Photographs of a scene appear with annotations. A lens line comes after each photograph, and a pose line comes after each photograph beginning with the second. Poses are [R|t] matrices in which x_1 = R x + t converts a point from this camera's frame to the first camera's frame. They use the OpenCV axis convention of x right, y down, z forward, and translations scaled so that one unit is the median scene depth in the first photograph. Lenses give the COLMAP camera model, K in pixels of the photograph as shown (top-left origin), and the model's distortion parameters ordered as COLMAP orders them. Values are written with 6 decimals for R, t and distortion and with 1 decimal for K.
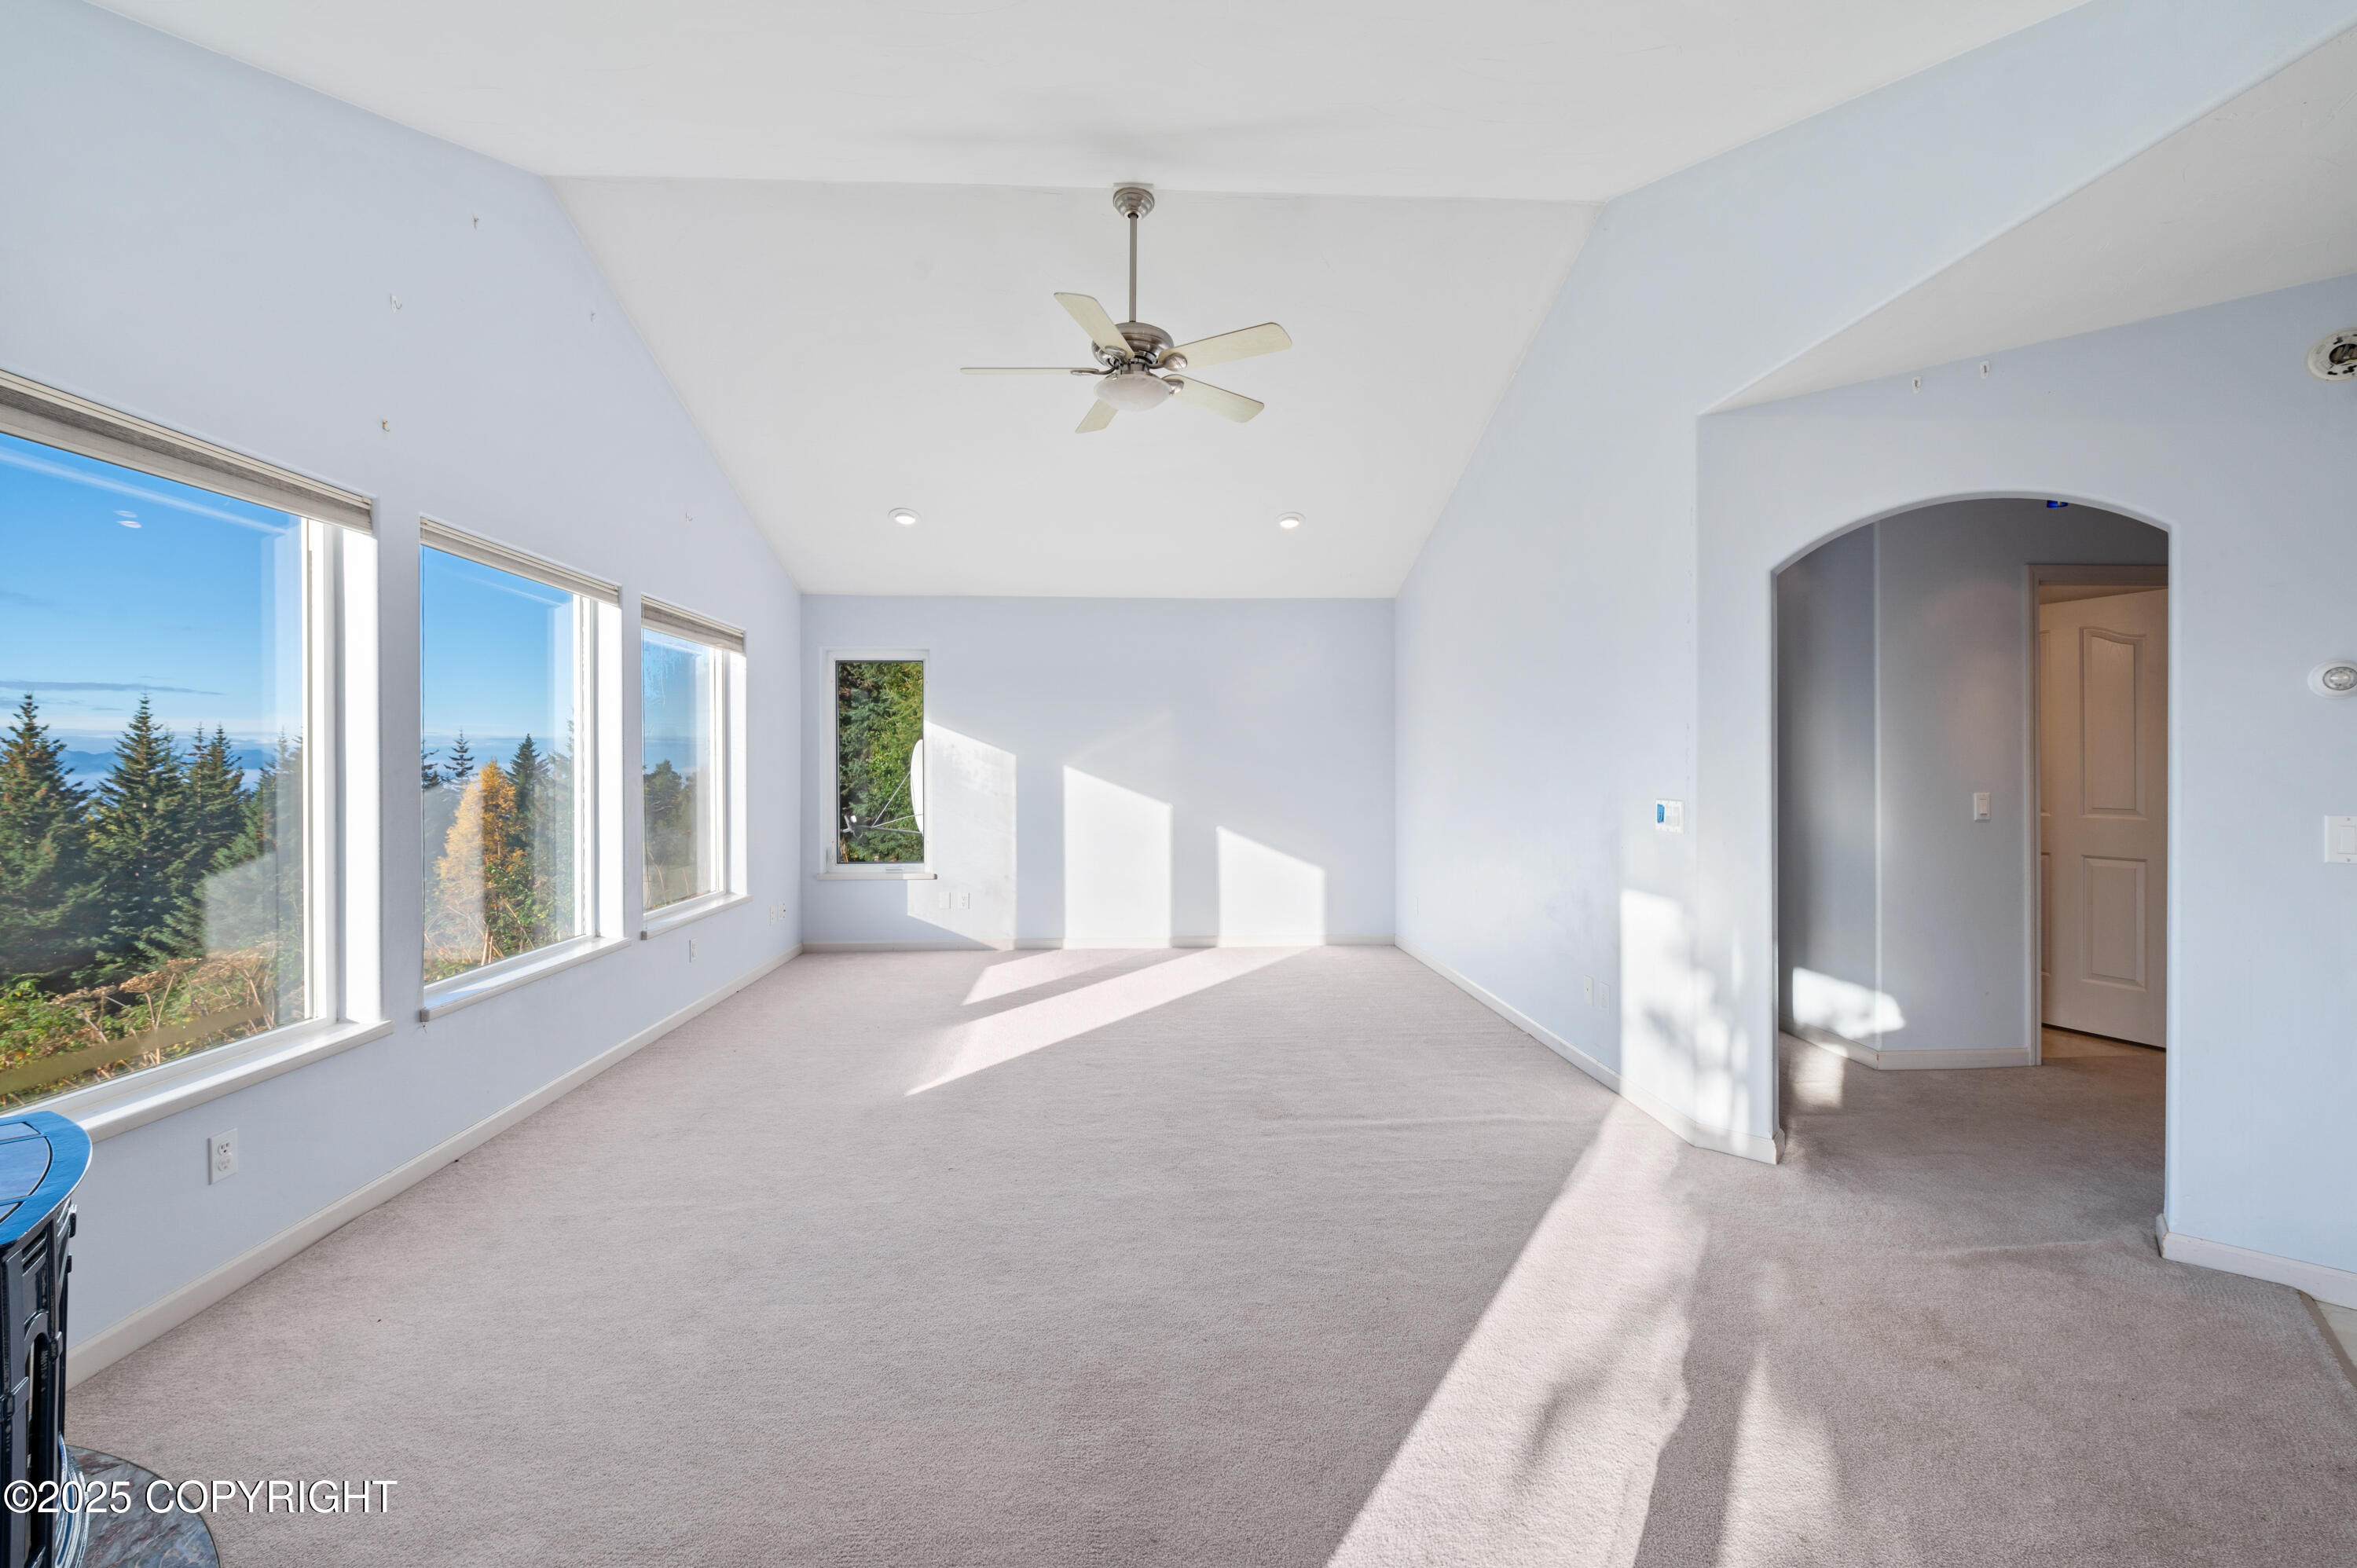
lens RADIAL K [[942.4, 0, 1174.0], [0, 942.4, 762.9], [0, 0, 1]] dist [-0.005386, -0.000807]
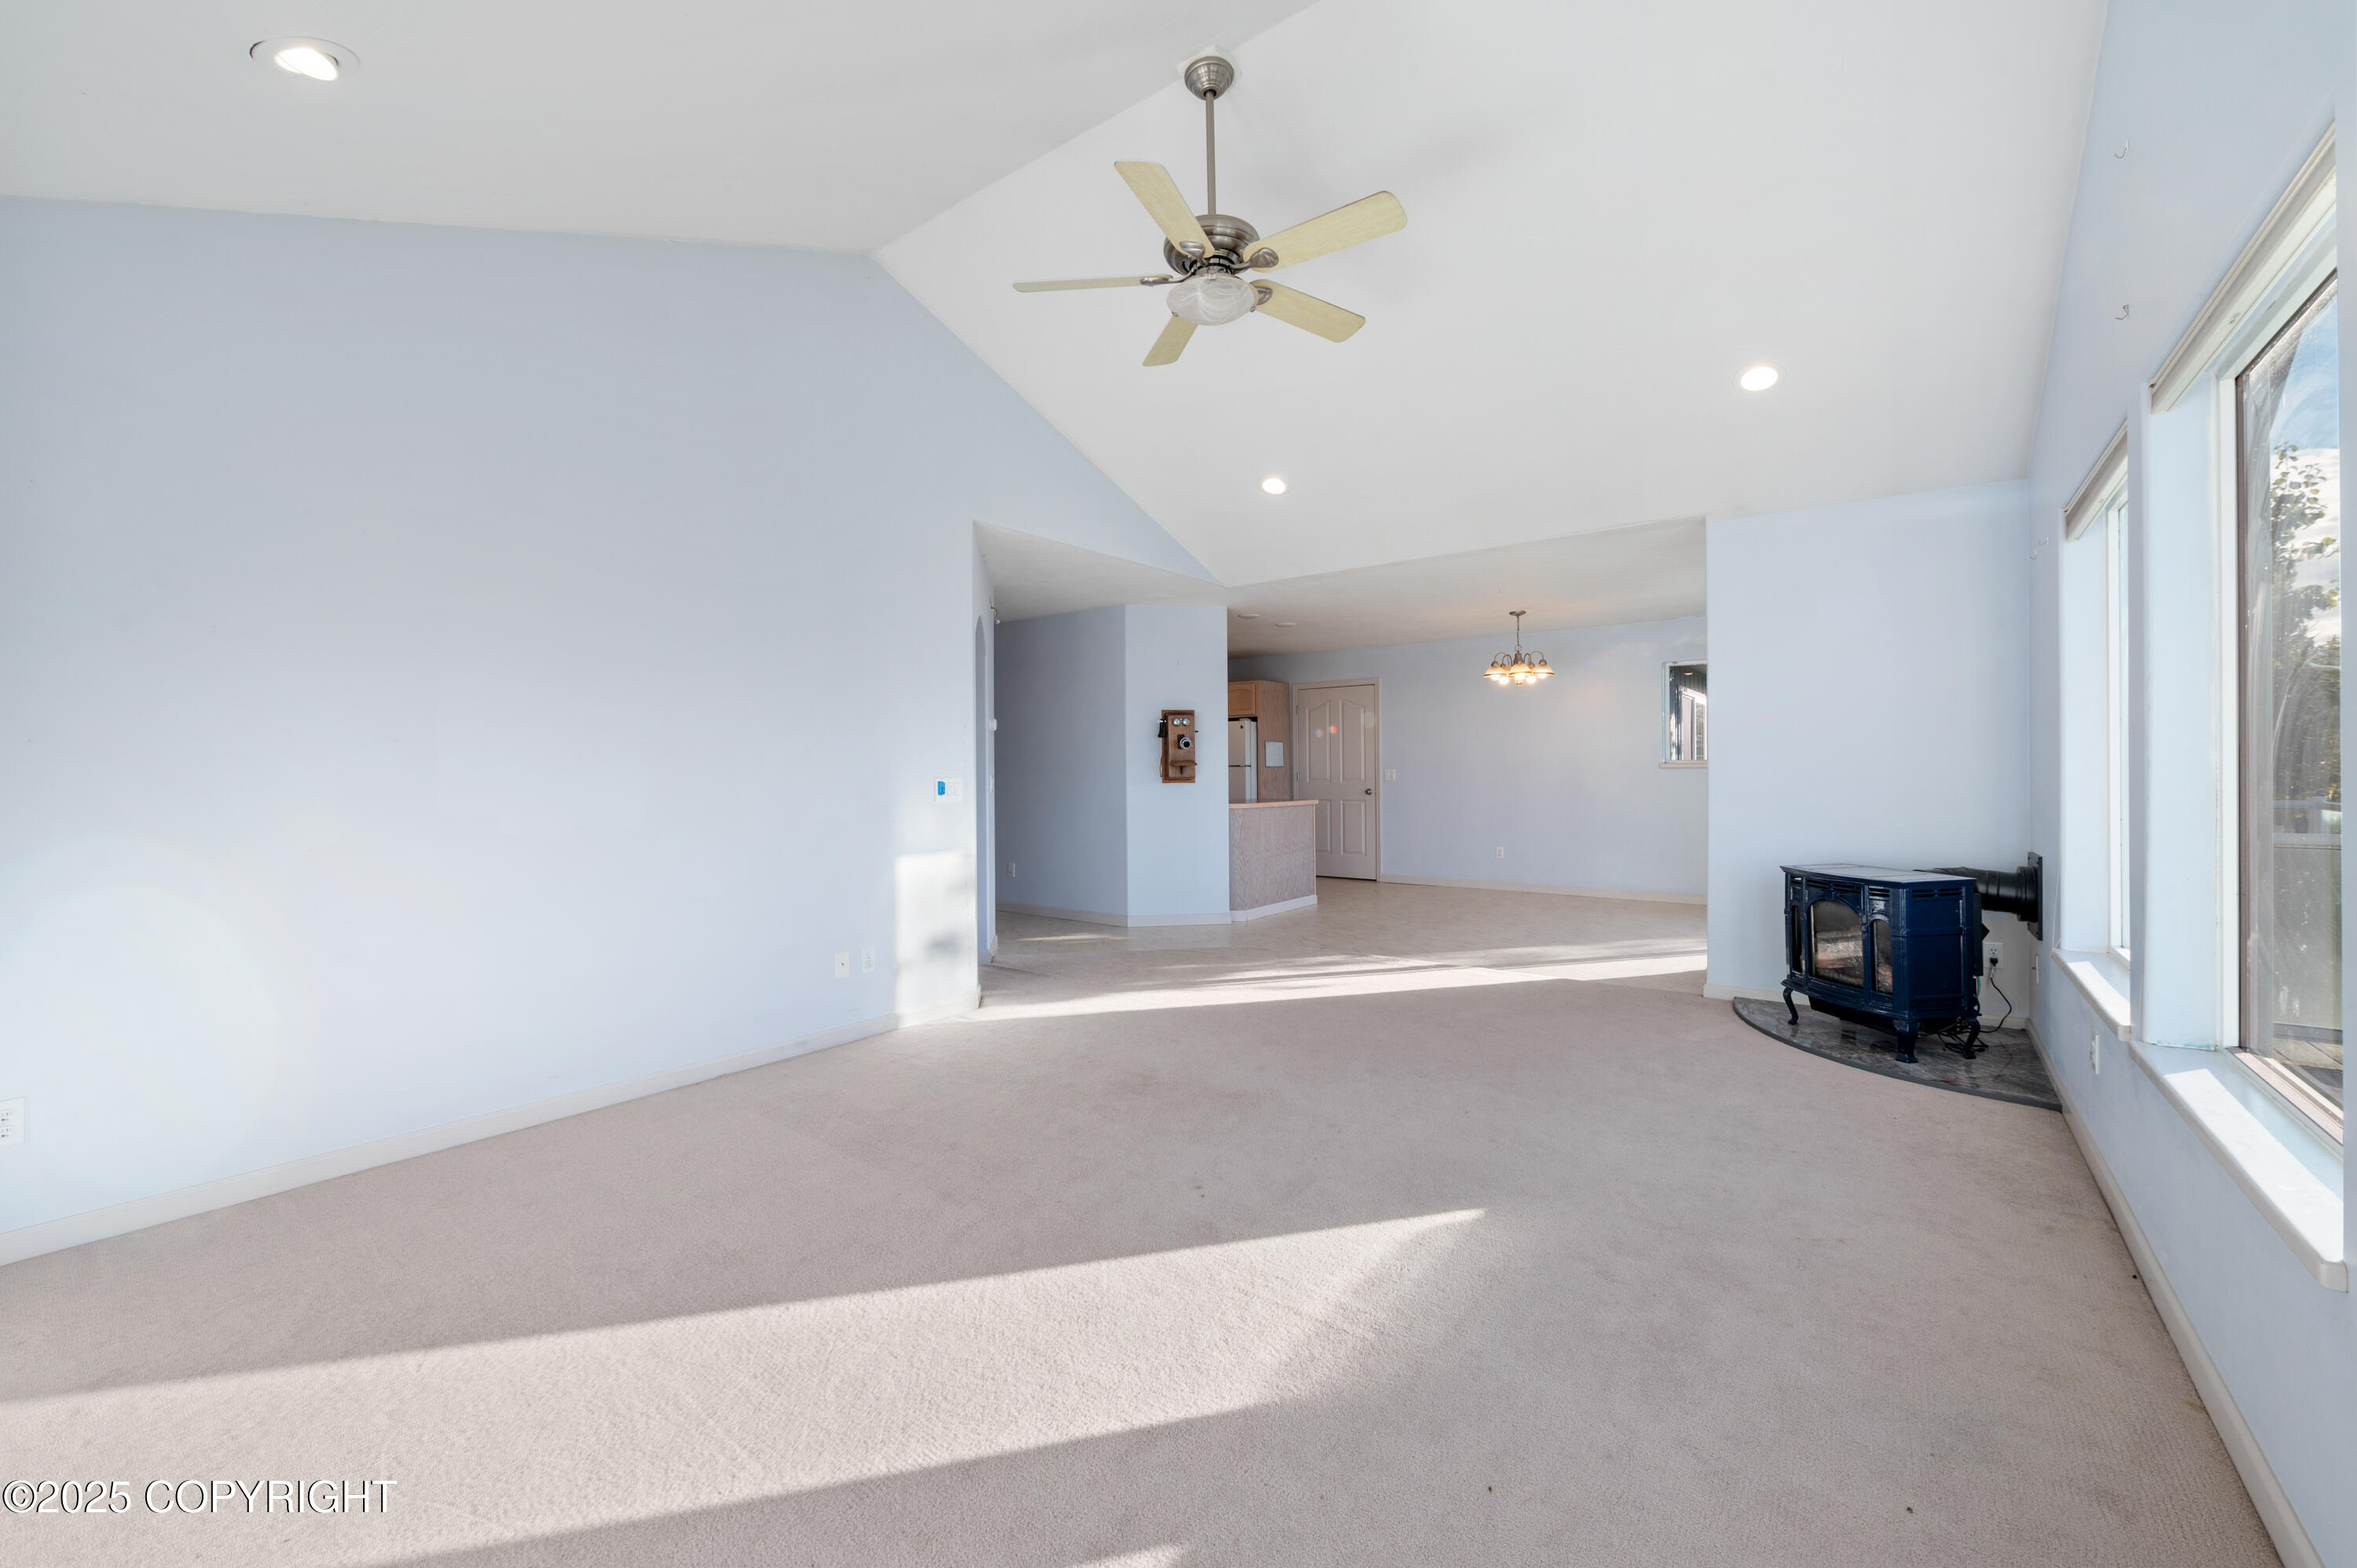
lens RADIAL K [[942.4, 0, 1175.5], [0, 942.4, 768.6], [0, 0, 1]] dist [-0.005386, -0.000807]
pose [[-0.763415, 0.006562, 0.645874, -0.560928], [0.008304, 0.999965, -0.000345, 0.027228], [-0.645854, 0.005100, -0.763444, 1.676574]]
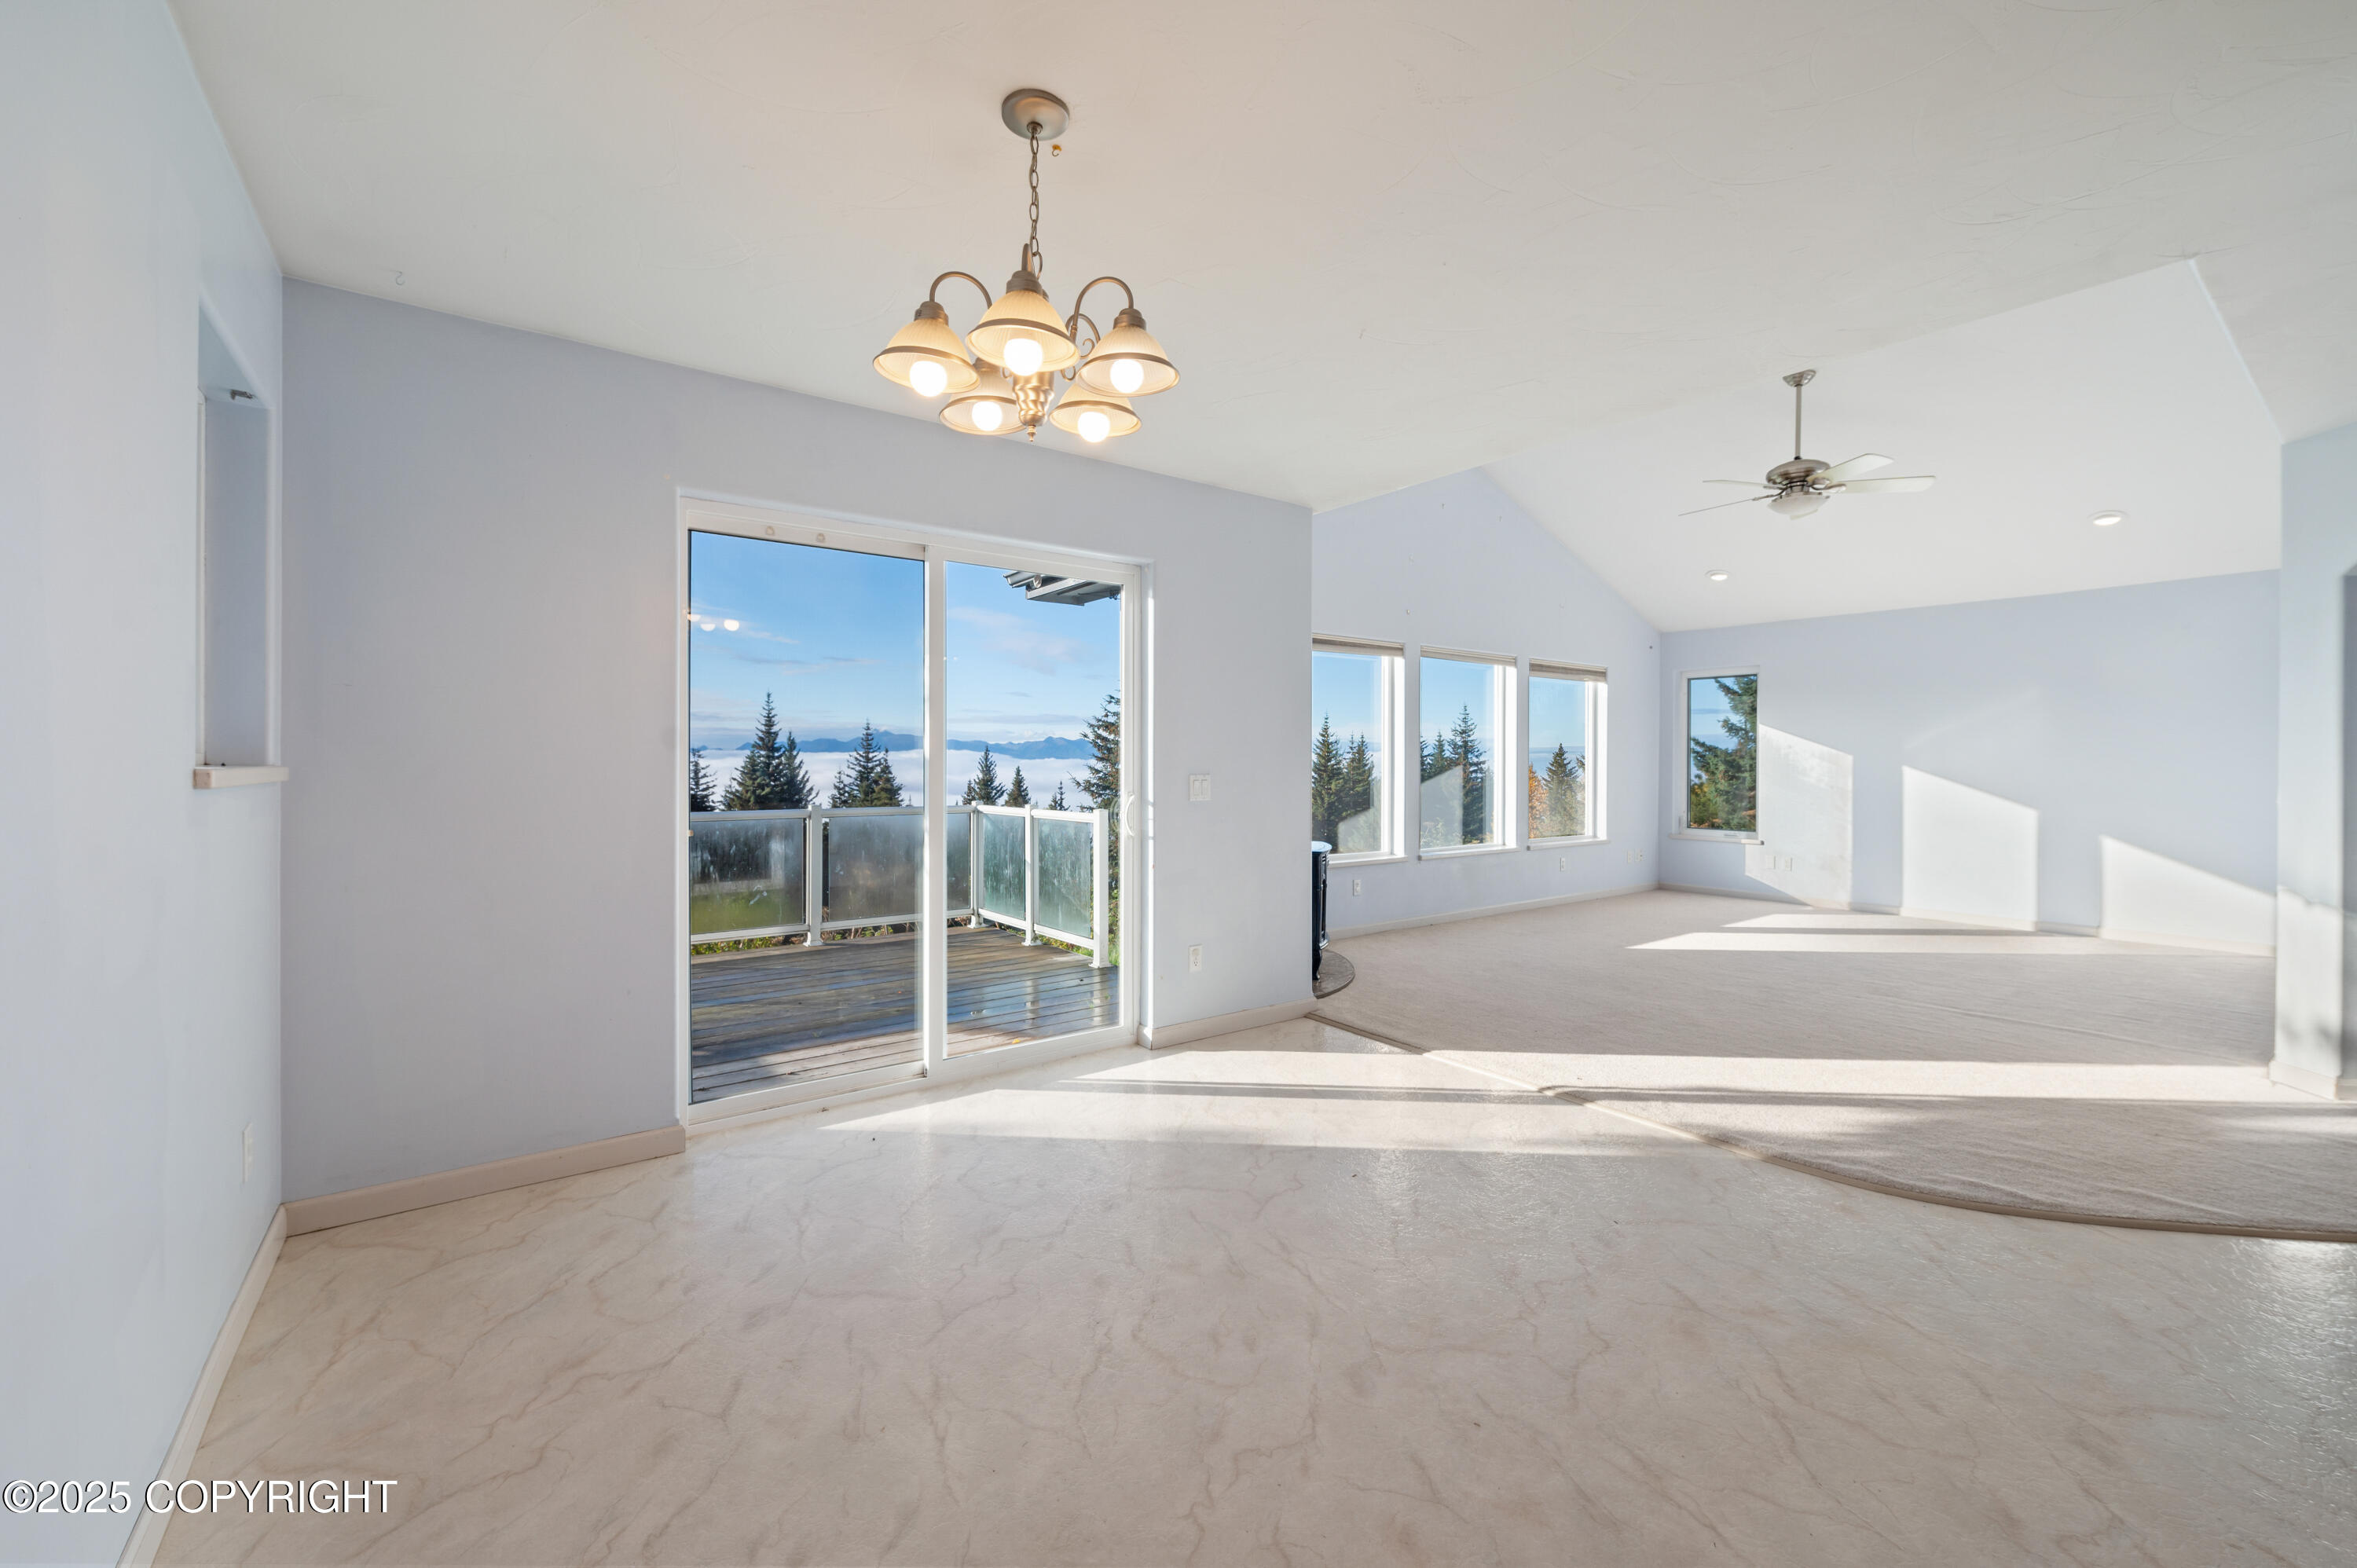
lens RADIAL K [[942.4, 0, 1168.8], [0, 942.4, 762.5], [0, 0, 1]] dist [-0.005386, -0.000807]
pose [[0.542932, 0.006925, -0.839748, 0.673205], [-0.005187, 0.999975, 0.004893, 0.016502], [0.839760, 0.001699, 0.542955, -0.652018]]
